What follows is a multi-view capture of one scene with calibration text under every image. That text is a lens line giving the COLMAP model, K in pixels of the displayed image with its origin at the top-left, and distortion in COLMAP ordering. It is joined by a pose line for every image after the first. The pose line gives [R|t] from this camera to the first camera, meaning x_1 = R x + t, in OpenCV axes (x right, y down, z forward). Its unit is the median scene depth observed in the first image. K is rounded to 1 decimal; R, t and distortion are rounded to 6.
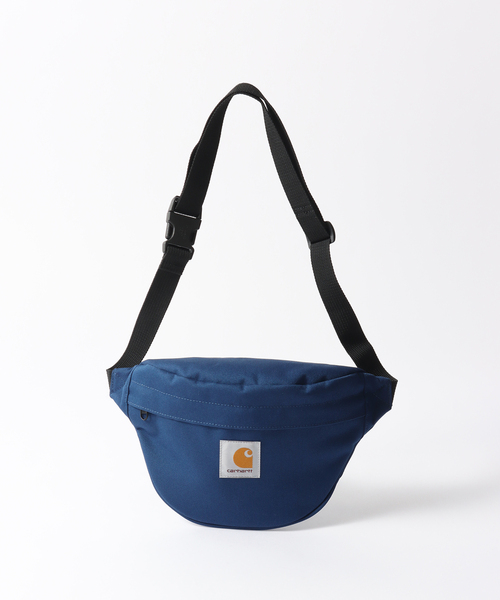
lens RADIAL K [[1577.1, 0, 250.3], [0, 1577.1, 301.0], [0, 0, 1]] dist [-0.351656, 0.000000]
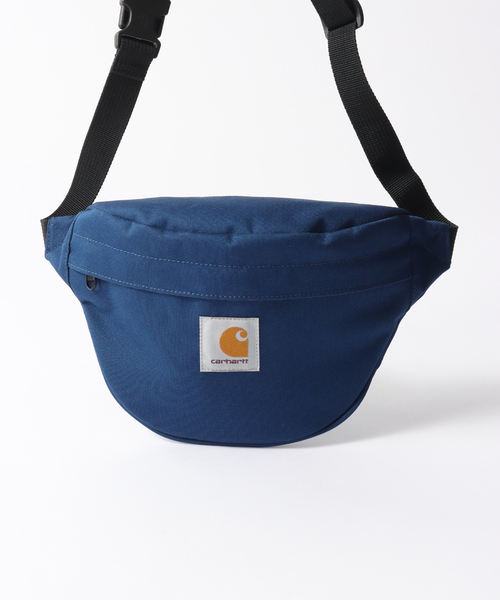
lens RADIAL K [[1577.1, 0, 249.5], [0, 1577.1, 297.9], [0, 0, 1]] dist [-0.351656, 0.000000]
pose [[0.999480, -0.016296, -0.027820, 0.021196], [0.018190, 0.997433, 0.069260, 0.032963], [0.026620, -0.069730, 0.997211, 0.314795]]
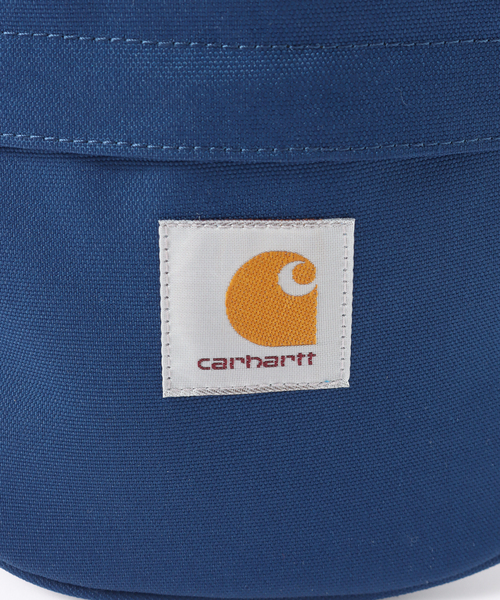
lens RADIAL K [[1577.1, 0, 249.6], [0, 1577.1, 300.1], [0, 0, 1]] dist [-0.351656, 0.000000]
pose [[0.996709, -0.050682, 0.063262, -0.020621], [0.041920, 0.990247, 0.132863, 0.070859], [-0.069378, -0.129774, 0.989113, 0.781638]]
